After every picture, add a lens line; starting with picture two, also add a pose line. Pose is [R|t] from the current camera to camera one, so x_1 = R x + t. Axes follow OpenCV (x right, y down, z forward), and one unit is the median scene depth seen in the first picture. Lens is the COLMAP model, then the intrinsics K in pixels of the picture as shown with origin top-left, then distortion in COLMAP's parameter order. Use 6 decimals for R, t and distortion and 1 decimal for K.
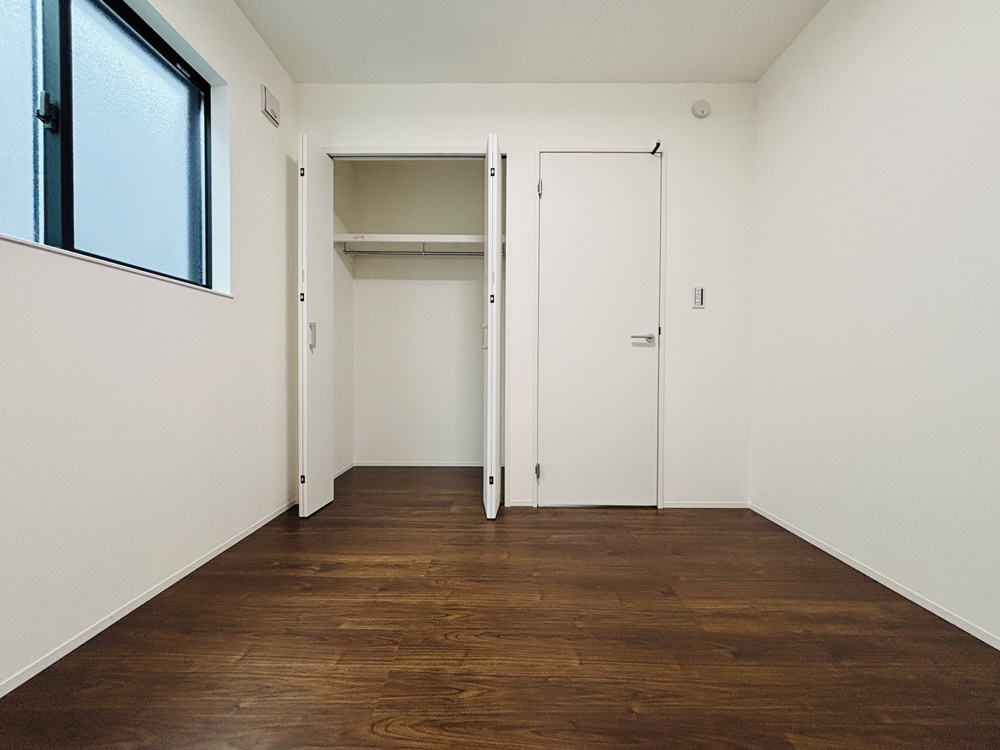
lens RADIAL K [[401.3, 0, 504.6], [0, 401.3, 369.3], [0, 0, 1]] dist [-0.006018, 0.000829]
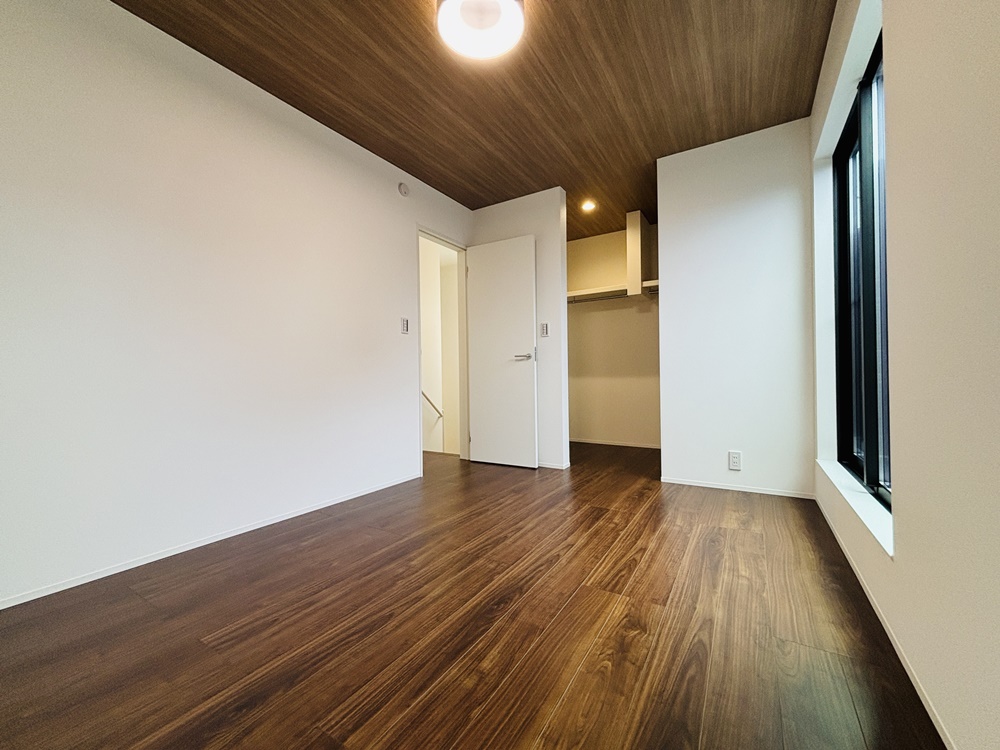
lens RADIAL K [[401.3, 0, 500.8], [0, 401.3, 374.4], [0, 0, 1]] dist [-0.006018, 0.000829]
pose [[0.522790, 0.005407, 0.852445, -0.957412], [0.015087, 0.999765, -0.015594, -0.010359], [-0.852328, 0.021013, 0.522585, 0.587050]]
